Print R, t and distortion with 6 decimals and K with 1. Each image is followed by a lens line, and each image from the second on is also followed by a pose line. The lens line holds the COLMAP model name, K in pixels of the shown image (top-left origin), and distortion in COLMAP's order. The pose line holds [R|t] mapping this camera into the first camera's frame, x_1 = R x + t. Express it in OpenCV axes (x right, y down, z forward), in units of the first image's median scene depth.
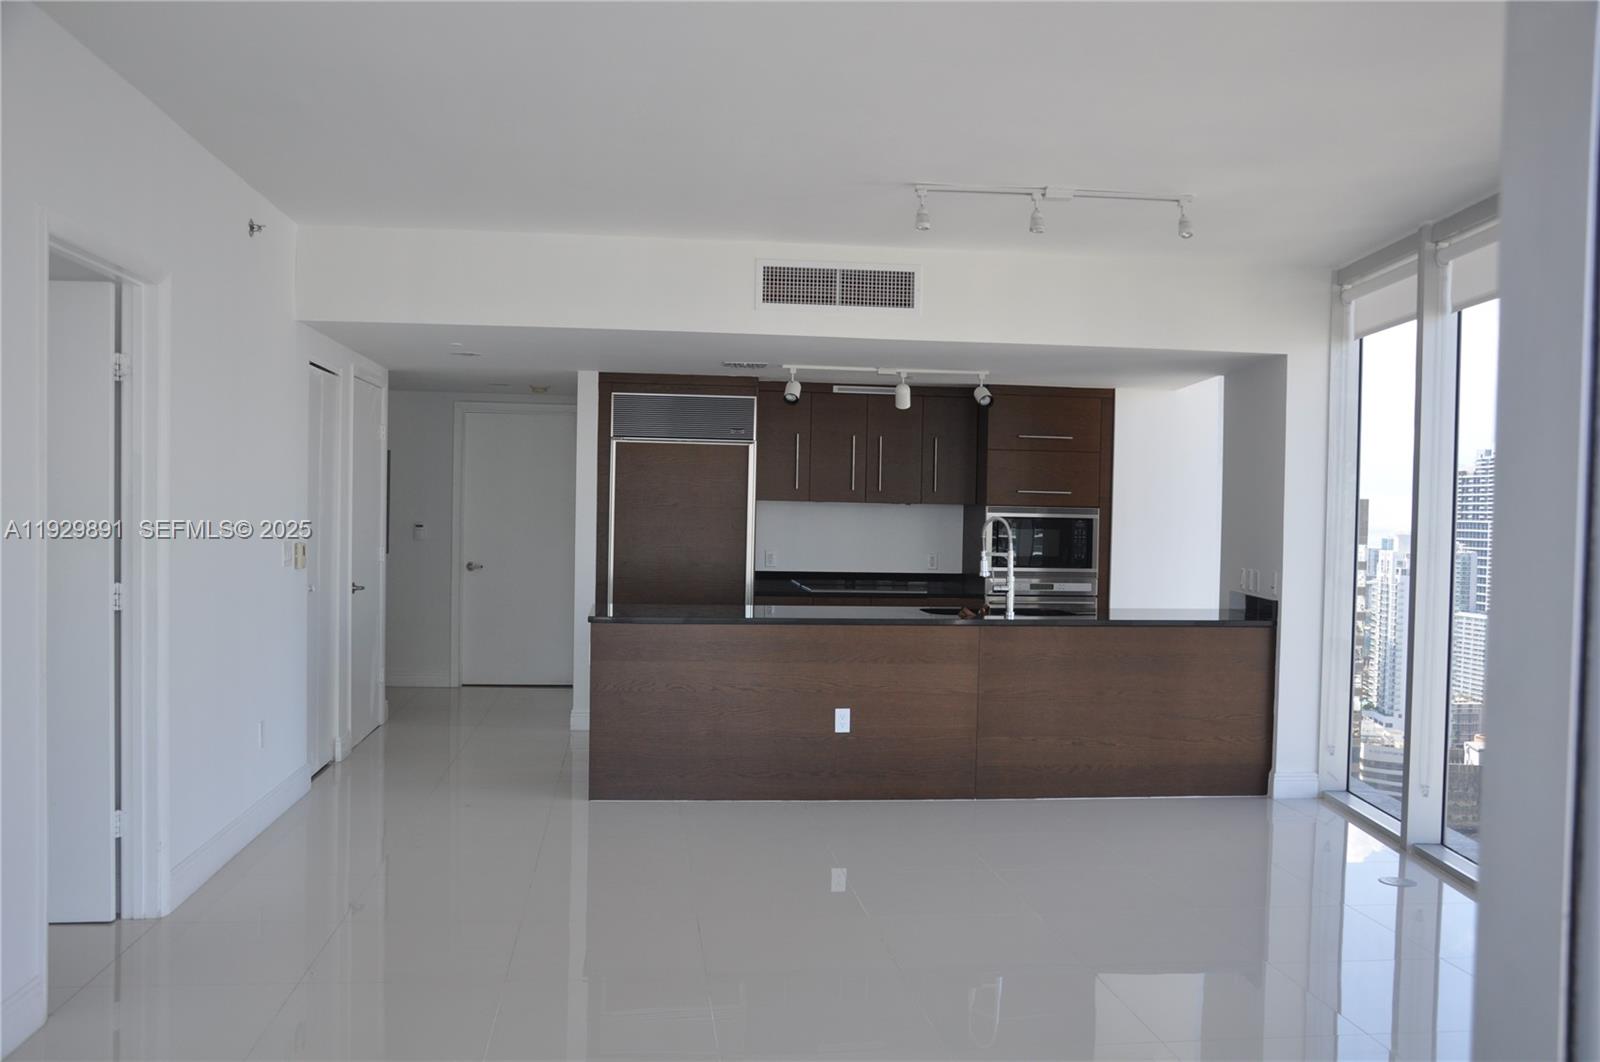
lens RADIAL K [[1378.0, 0, 859.5], [0, 1378.0, 538.4], [0, 0, 1]] dist [-0.122138, 0.151216]
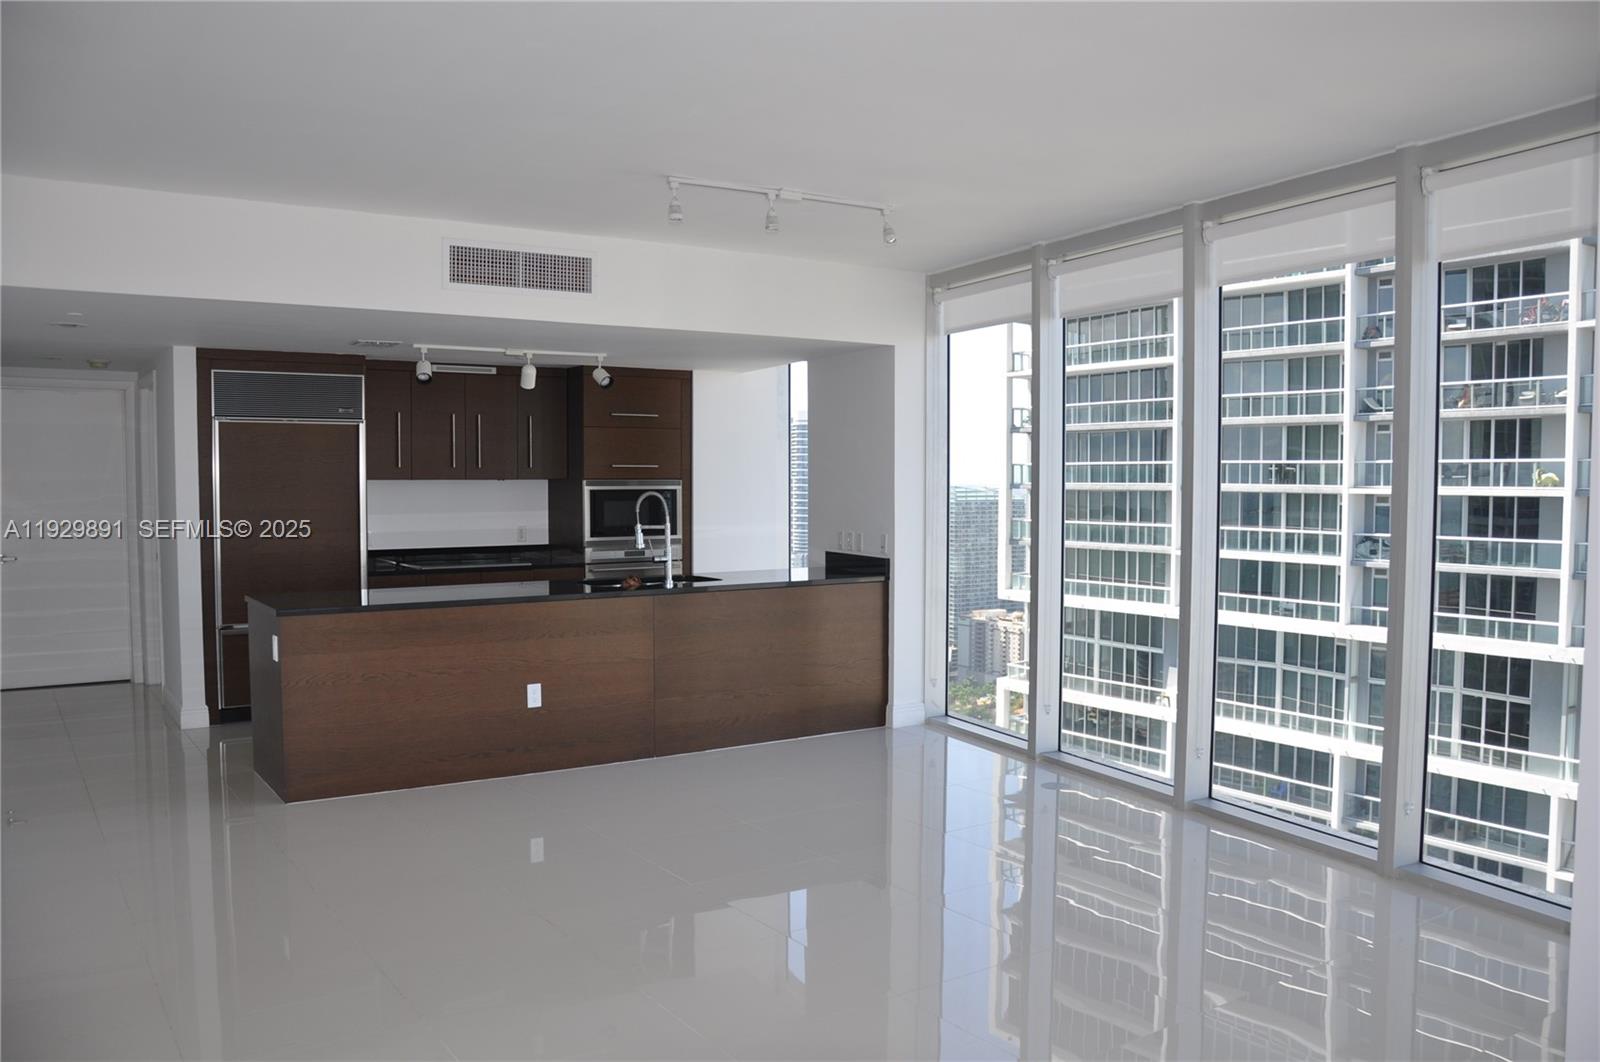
lens RADIAL K [[1236.0, 0, 797.4], [0, 1236.0, 538.5], [0, 0, 1]] dist [-0.168318, 0.134749]
pose [[0.893029, -0.040794, 0.448146, -0.226164], [0.025796, 0.998886, 0.039525, -0.014316], [-0.449259, -0.023736, 0.893086, 0.095868]]
